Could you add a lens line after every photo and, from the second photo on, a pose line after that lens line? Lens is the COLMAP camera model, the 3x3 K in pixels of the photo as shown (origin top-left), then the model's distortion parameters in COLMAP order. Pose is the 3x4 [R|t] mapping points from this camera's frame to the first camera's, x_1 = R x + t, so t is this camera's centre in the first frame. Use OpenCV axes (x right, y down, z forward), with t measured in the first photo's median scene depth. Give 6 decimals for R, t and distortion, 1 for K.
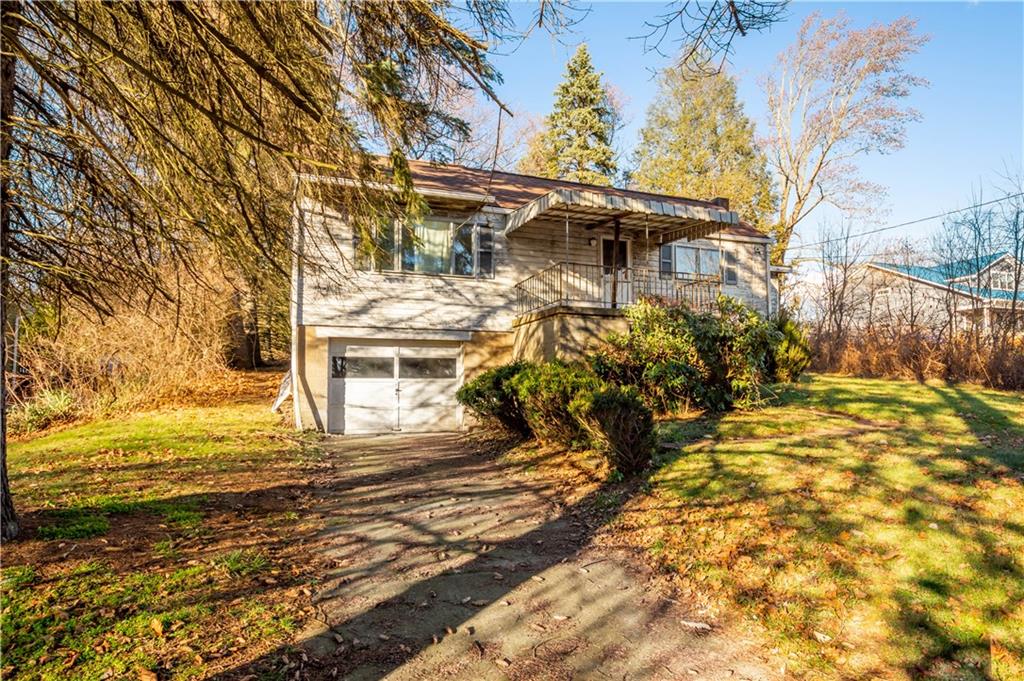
lens RADIAL K [[548.7, 0, 512.0], [0, 548.7, 340.5], [0, 0, 1]] dist [-0.001352, -0.000121]
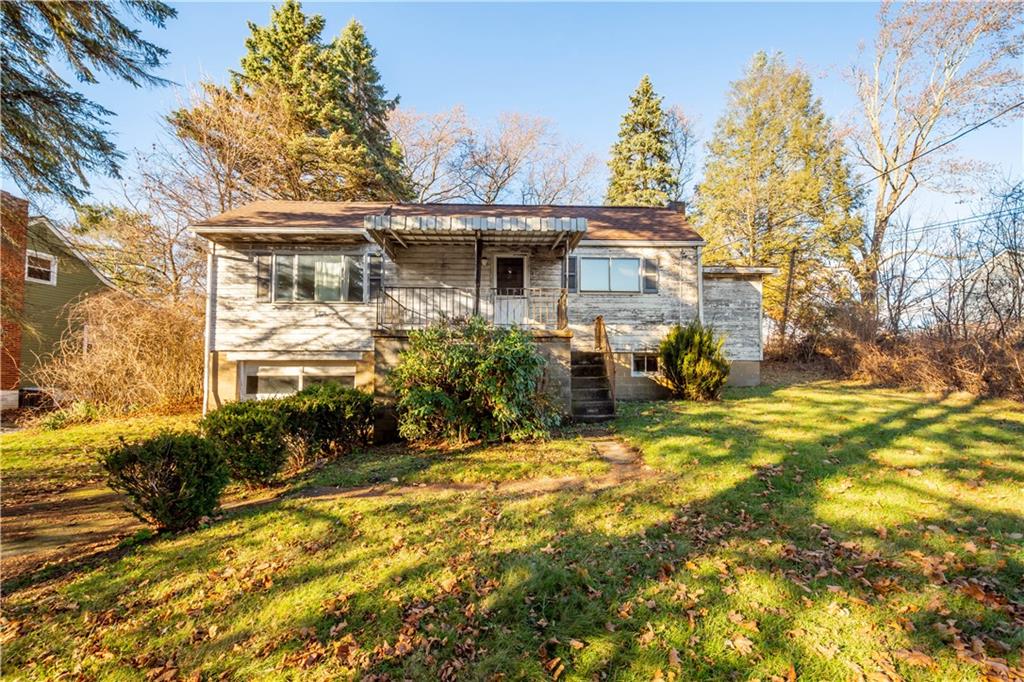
lens RADIAL K [[447.2, 0, 512.0], [0, 447.2, 341.0], [0, 0, 1]] dist [0.001532, 0.000023]
pose [[0.949789, -0.026009, -0.311808, 0.497863], [0.024353, 0.999661, -0.009204, -0.023109], [0.311941, 0.001148, 0.950101, 0.238288]]
